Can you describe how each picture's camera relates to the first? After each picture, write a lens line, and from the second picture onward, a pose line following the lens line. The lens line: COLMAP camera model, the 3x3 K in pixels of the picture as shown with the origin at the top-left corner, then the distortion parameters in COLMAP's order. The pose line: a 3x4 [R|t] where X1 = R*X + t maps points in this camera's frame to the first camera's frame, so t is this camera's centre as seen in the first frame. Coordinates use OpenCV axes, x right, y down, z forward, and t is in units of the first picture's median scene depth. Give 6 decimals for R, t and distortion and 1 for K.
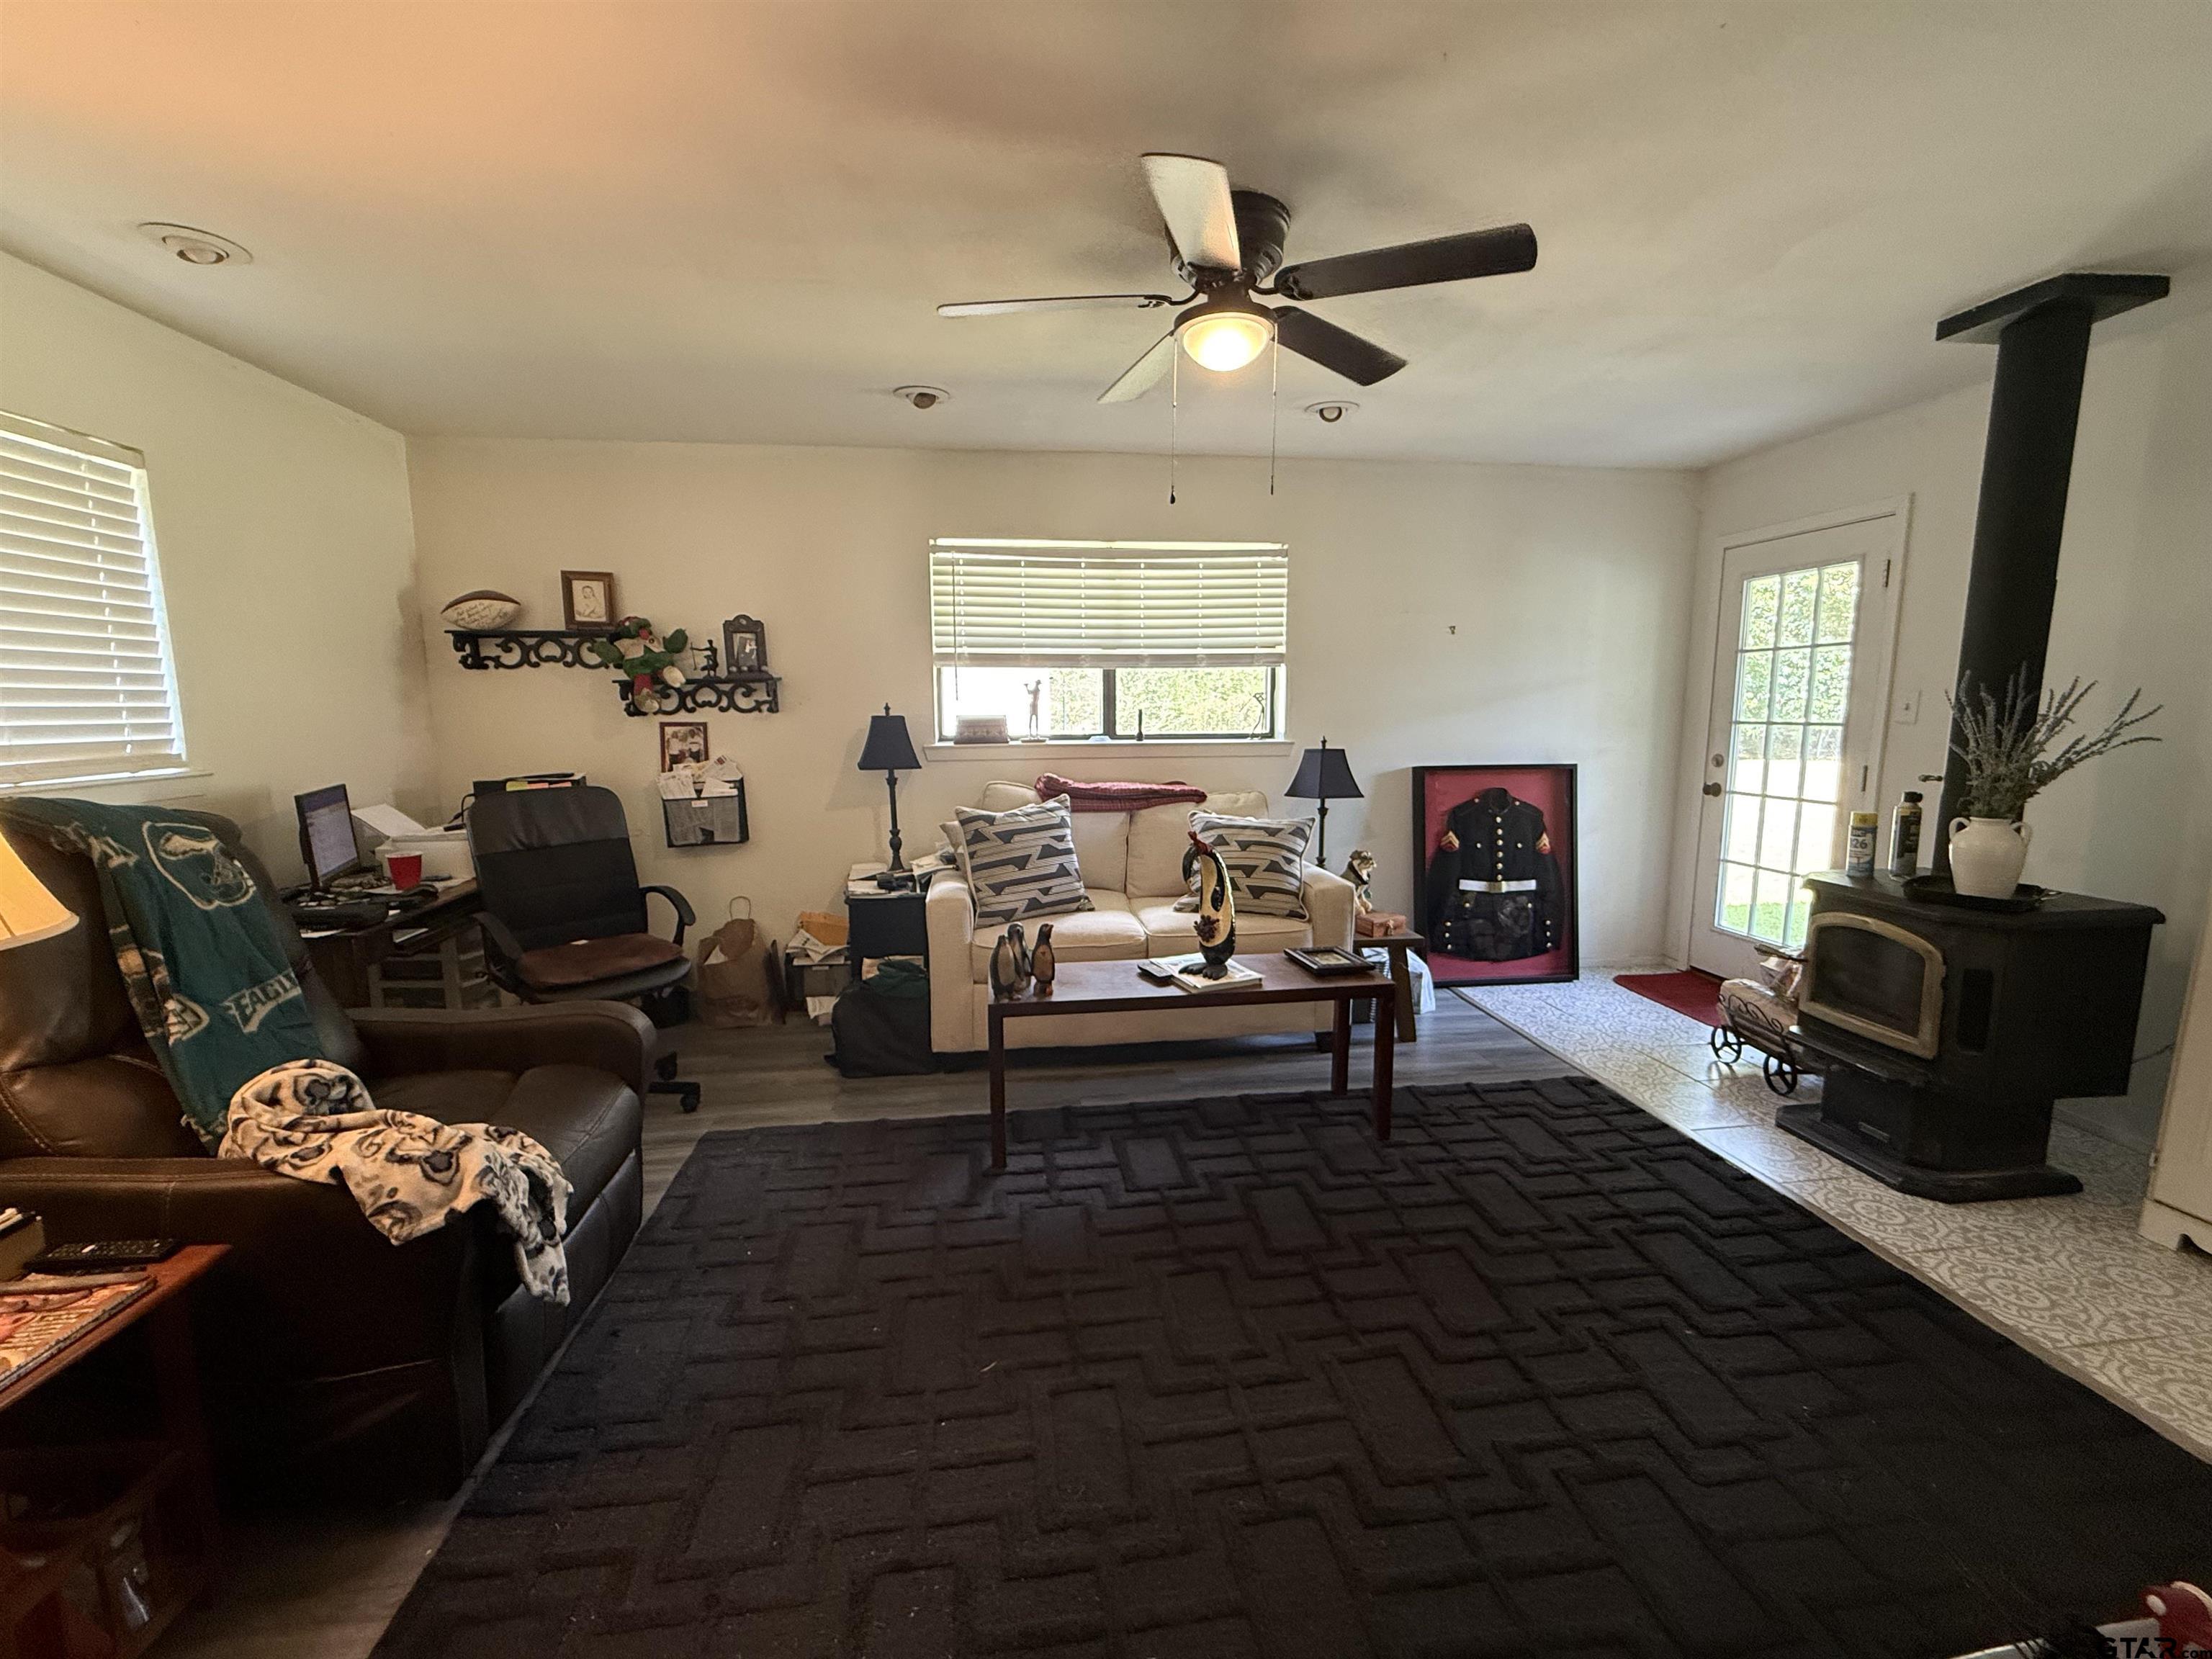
lens RADIAL K [[892.9, 0, 1106.0], [0, 892.9, 829.5], [0, 0, 1]] dist [0.001878, 0.000031]
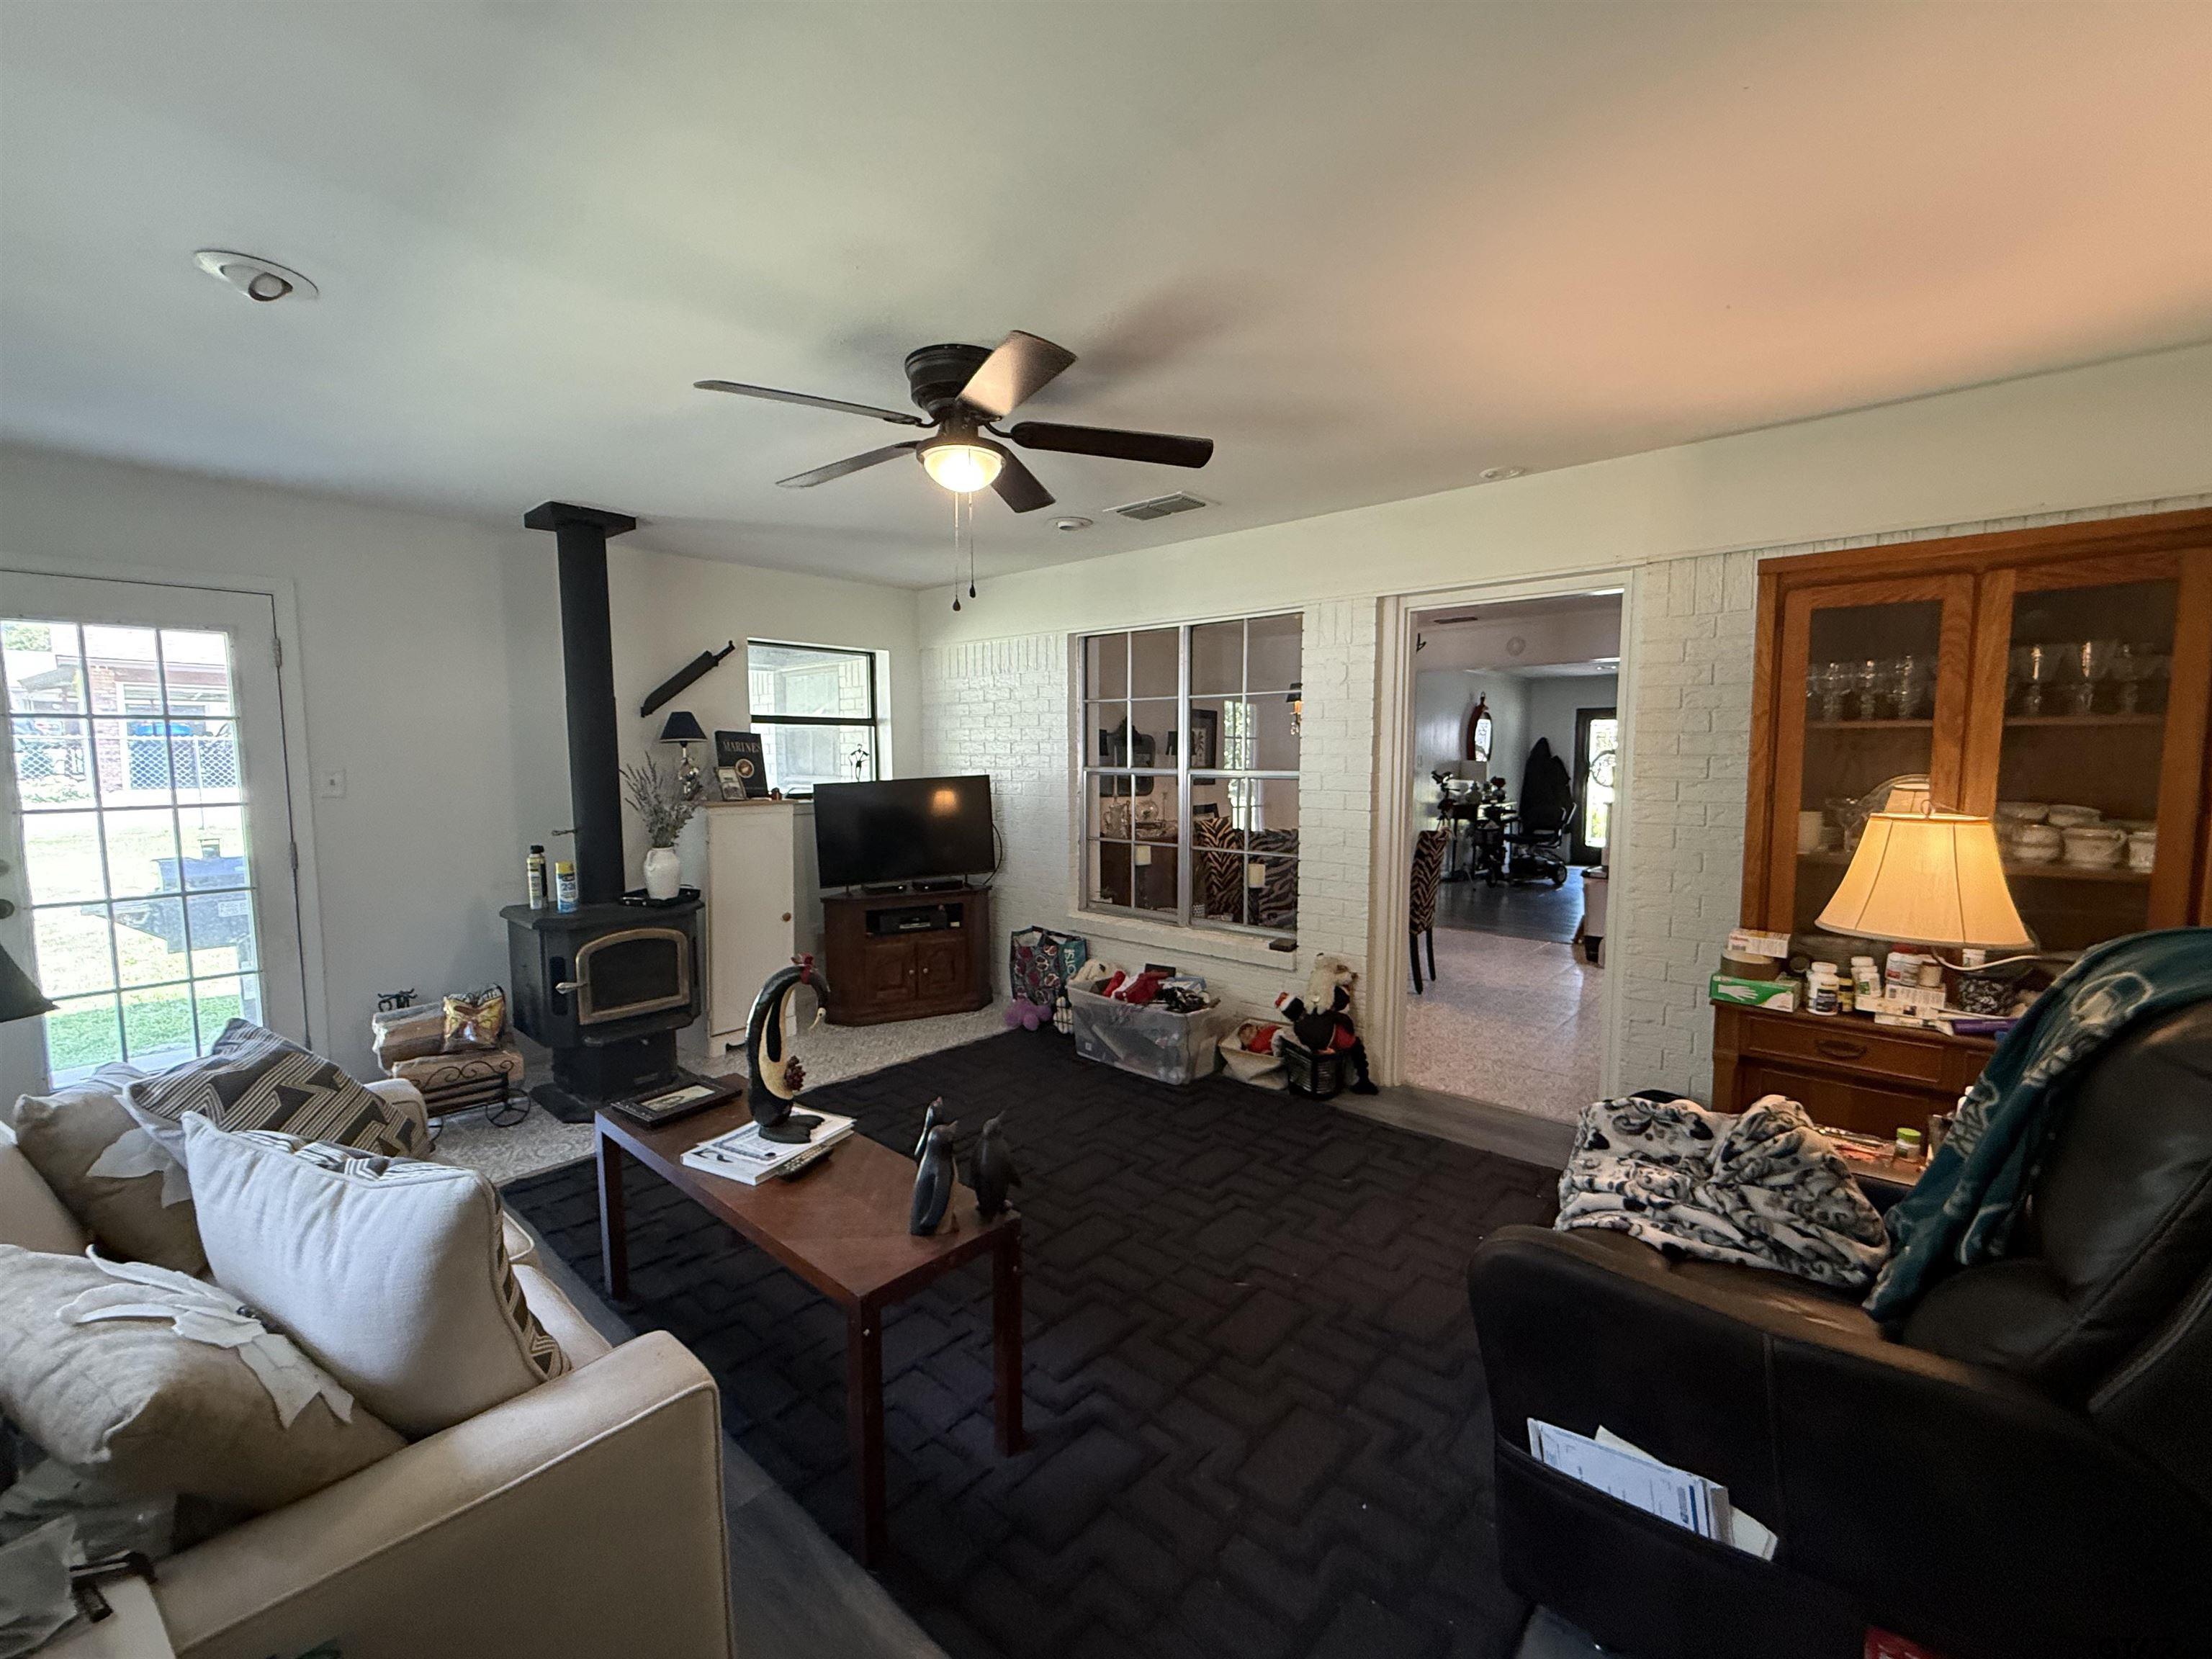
lens RADIAL K [[892.9, 0, 1106.0], [0, 892.9, 829.5], [0, 0, 1]] dist [0.001878, 0.000031]
pose [[-0.661423, -0.055604, 0.747949, -0.644372], [0.110721, 0.979082, 0.170700, -0.203876], [-0.741795, 0.195719, -0.641431, 1.266259]]
